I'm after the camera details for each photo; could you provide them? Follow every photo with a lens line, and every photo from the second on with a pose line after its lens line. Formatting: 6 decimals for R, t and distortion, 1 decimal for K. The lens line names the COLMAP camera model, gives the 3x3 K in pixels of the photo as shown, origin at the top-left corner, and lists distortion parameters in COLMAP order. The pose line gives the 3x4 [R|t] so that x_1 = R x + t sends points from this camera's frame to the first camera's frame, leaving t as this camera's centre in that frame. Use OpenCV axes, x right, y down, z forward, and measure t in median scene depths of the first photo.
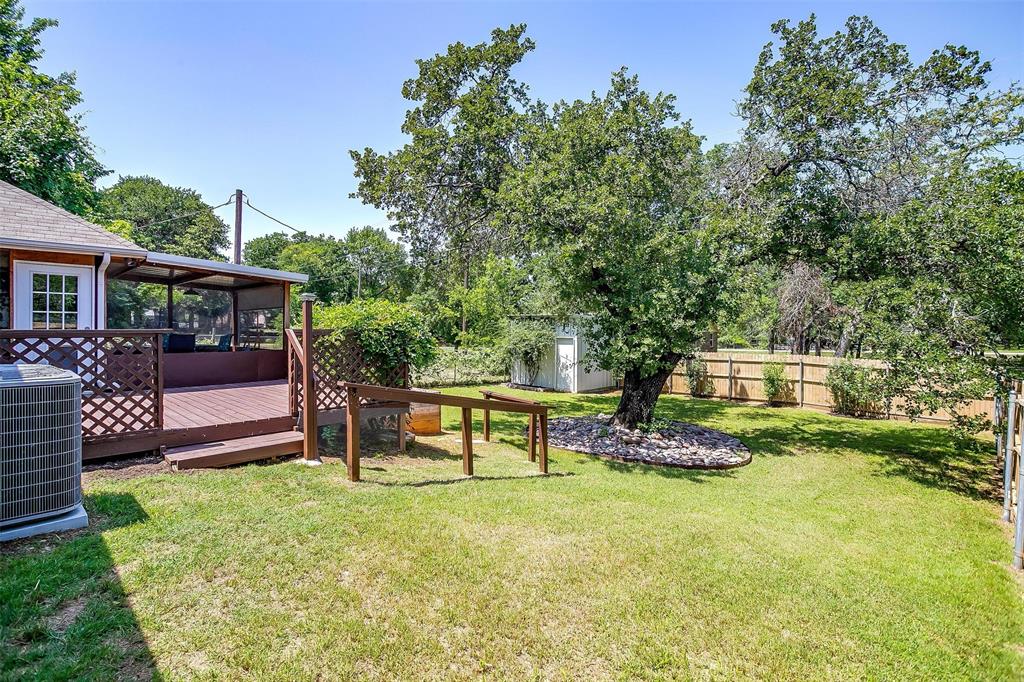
lens RADIAL K [[503.6, 0, 510.4], [0, 503.6, 345.1], [0, 0, 1]] dist [-0.078066, 0.056581]
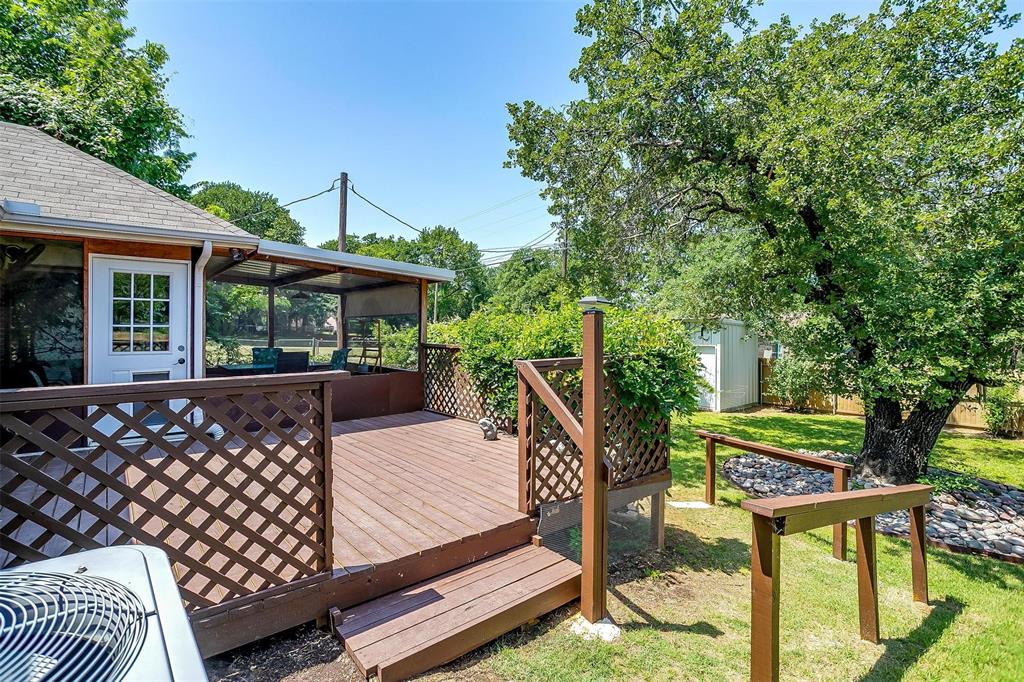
lens RADIAL K [[503.3, 0, 511.0], [0, 503.3, 344.3], [0, 0, 1]] dist [-0.120765, 0.130327]
pose [[0.994237, -0.000127, -0.107206, -0.253966], [-0.000120, 0.999997, -0.002295, -0.031387], [0.107206, 0.002295, 0.994234, 0.280919]]
